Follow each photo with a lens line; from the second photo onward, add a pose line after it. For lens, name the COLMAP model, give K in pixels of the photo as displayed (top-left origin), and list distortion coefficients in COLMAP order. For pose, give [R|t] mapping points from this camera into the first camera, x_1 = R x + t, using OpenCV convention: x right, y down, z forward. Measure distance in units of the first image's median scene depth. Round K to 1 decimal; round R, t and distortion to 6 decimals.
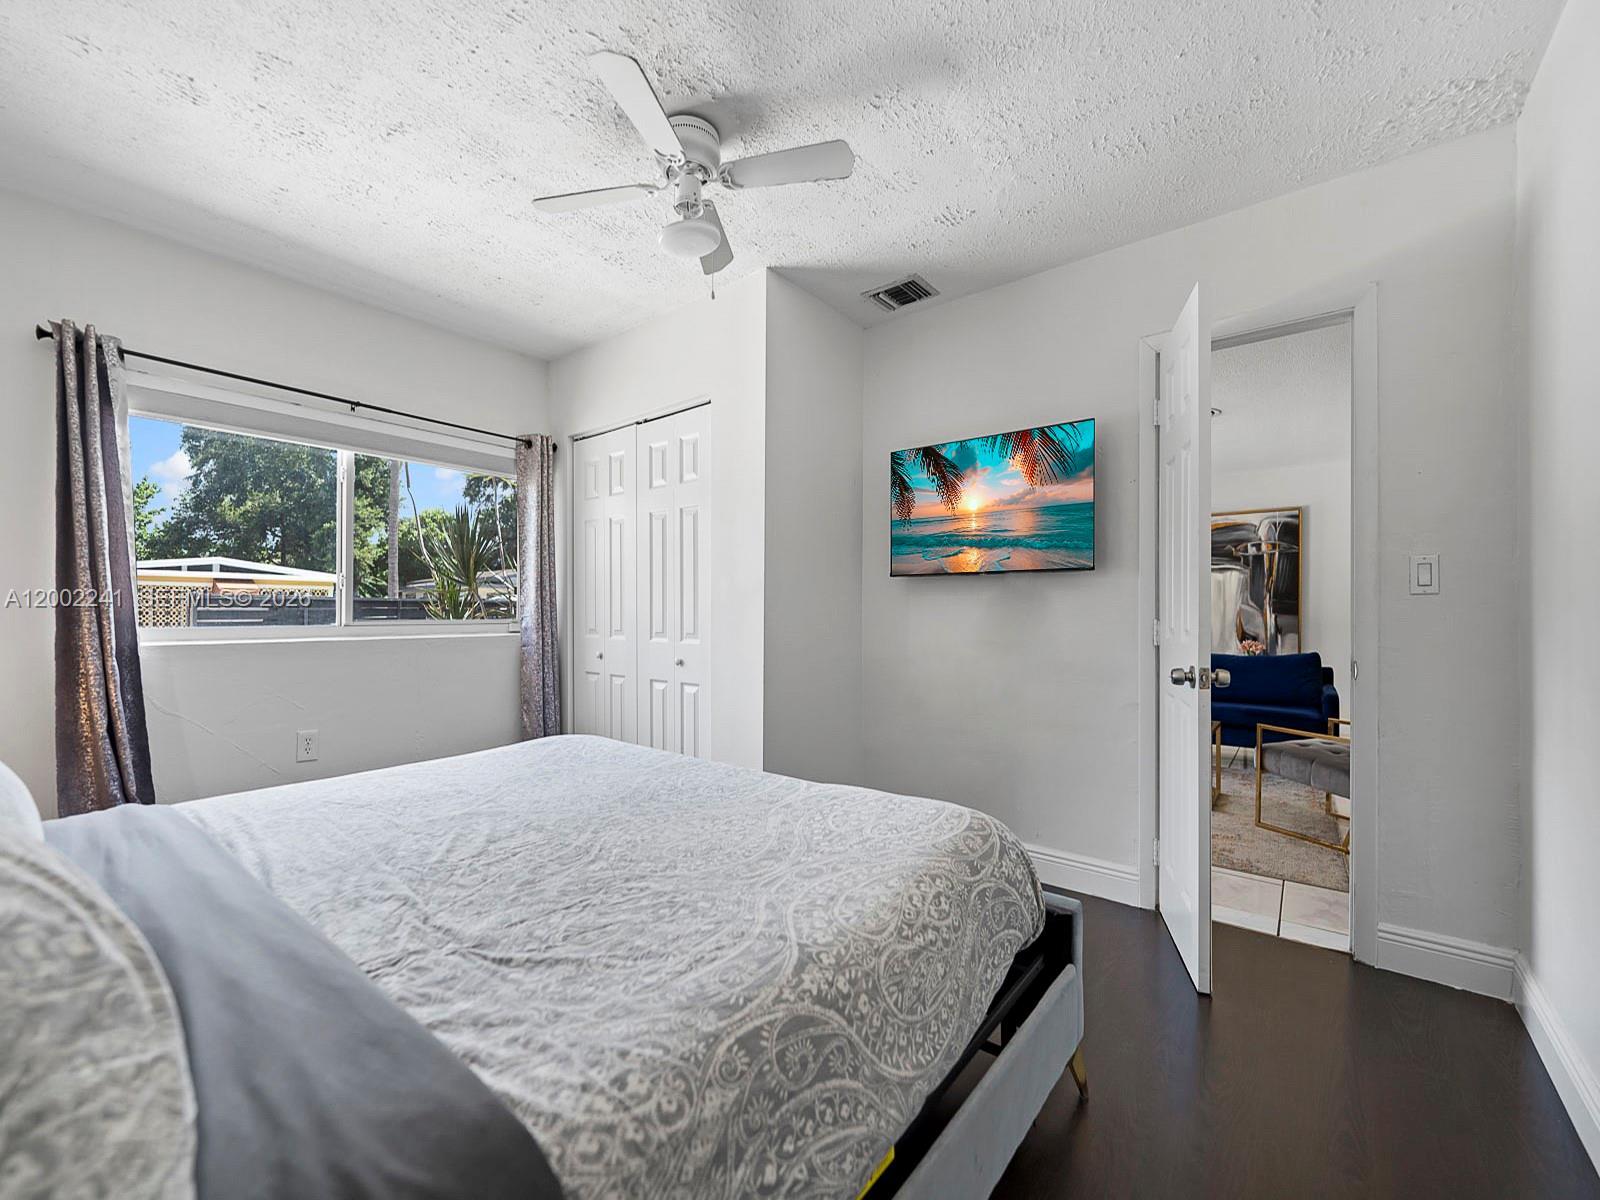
lens RADIAL K [[648.9, 0, 797.2], [0, 648.9, 614.3], [0, 0, 1]] dist [-0.002746, -0.000451]
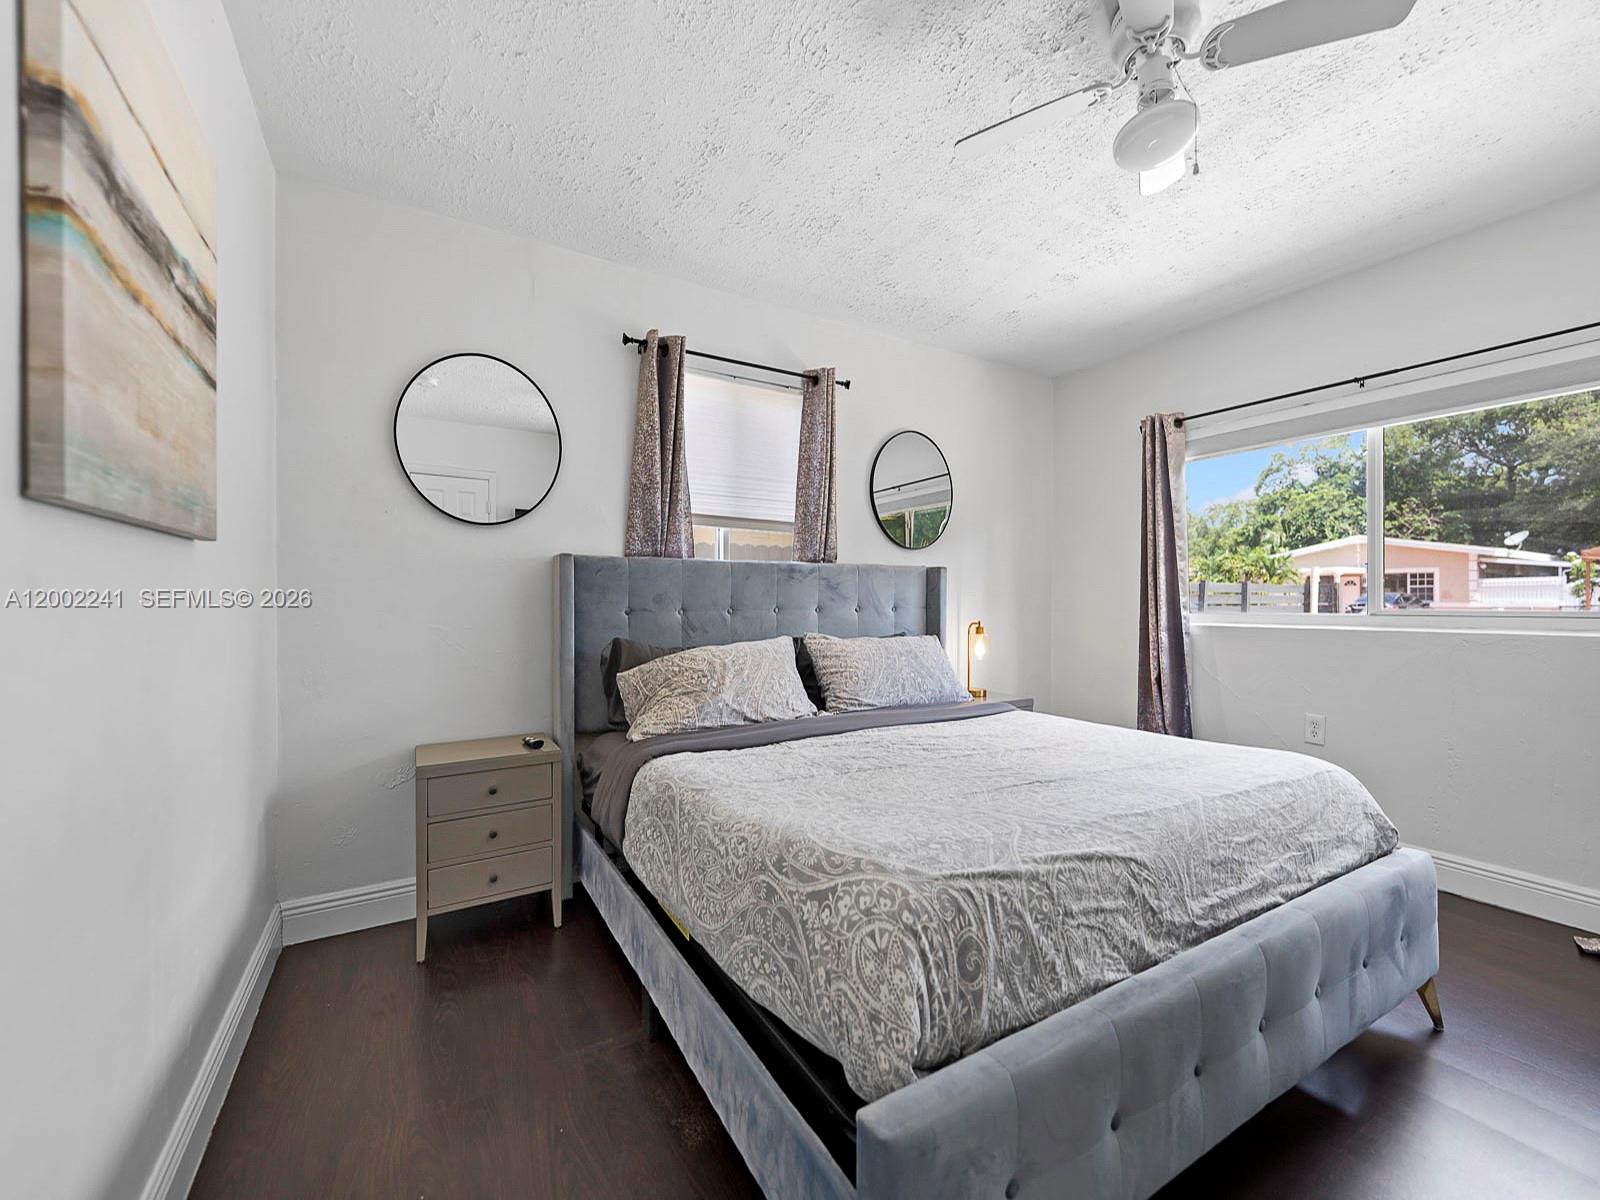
lens RADIAL K [[657.7, 0, 805.8], [0, 657.7, 601.9], [0, 0, 1]] dist [-0.018003, 0.018435]
pose [[-0.348545, 0.000168, -0.937292, 1.091234], [-0.000223, 1.000000, 0.000262, -0.002600], [0.937292, 0.000300, -0.348545, 1.273650]]
